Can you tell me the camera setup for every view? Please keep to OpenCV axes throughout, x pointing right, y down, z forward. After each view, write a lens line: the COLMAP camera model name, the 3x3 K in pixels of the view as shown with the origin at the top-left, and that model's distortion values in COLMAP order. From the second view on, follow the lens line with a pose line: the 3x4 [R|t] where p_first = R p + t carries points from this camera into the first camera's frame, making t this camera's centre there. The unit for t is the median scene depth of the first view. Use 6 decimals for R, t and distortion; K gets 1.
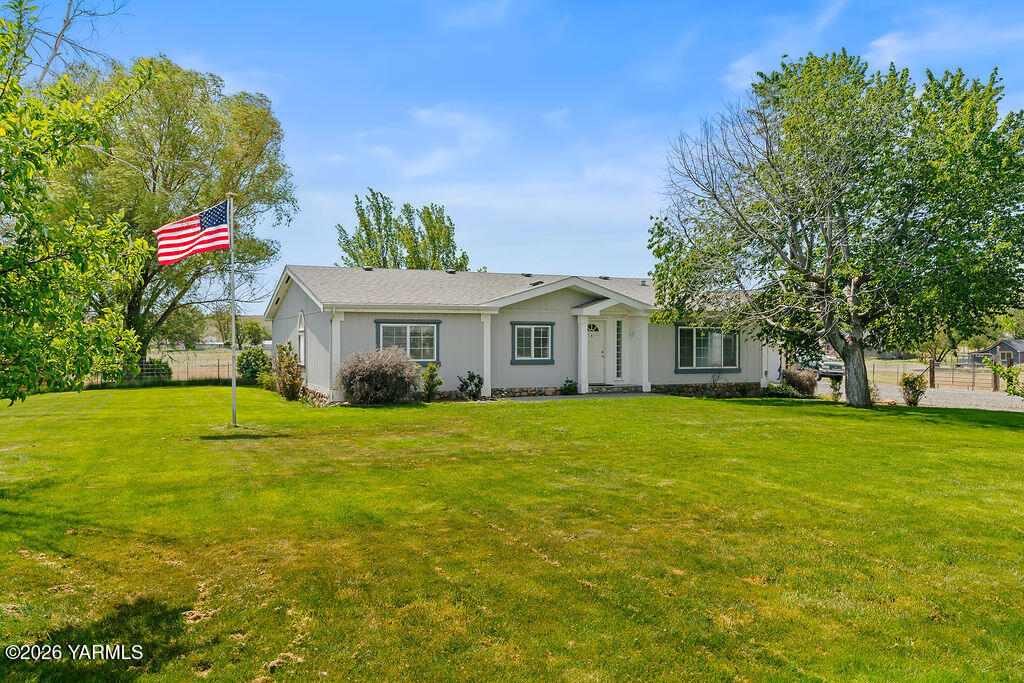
lens RADIAL K [[773.9, 0, 512.0], [0, 773.9, 341.5], [0, 0, 1]] dist [-0.000053, -0.000571]
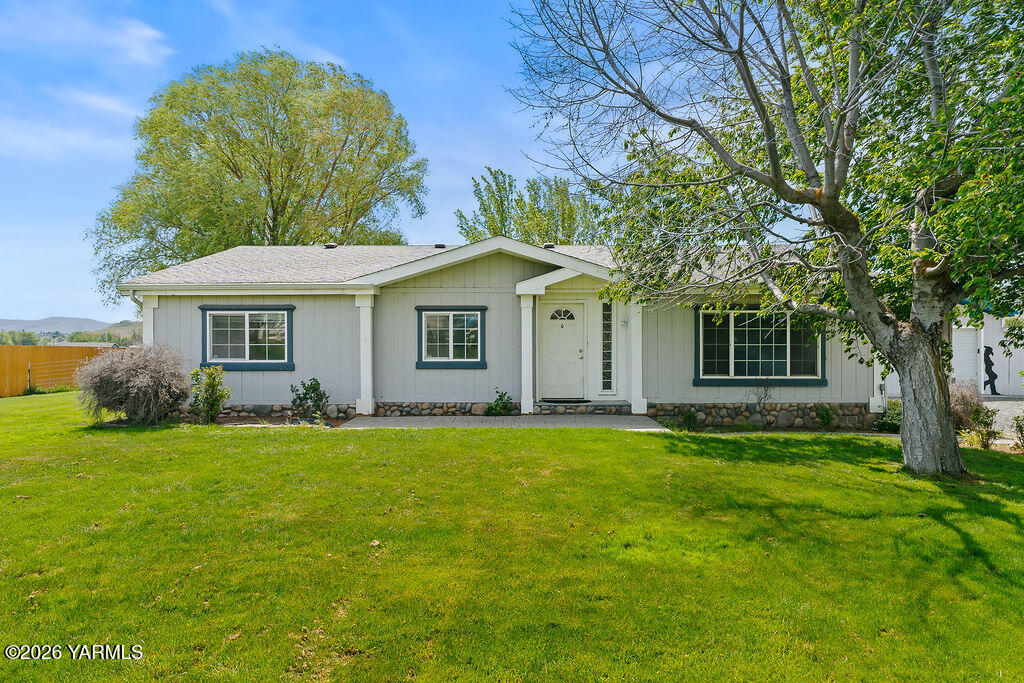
lens RADIAL K [[732.2, 0, 512.0], [0, 732.2, 341.5], [0, 0, 1]] dist [-0.002297, -0.000294]
pose [[0.916530, -0.000777, -0.399964, 0.329608], [0.001772, 0.999996, 0.002118, 0.004459], [0.399961, -0.002650, 0.916528, 0.426467]]
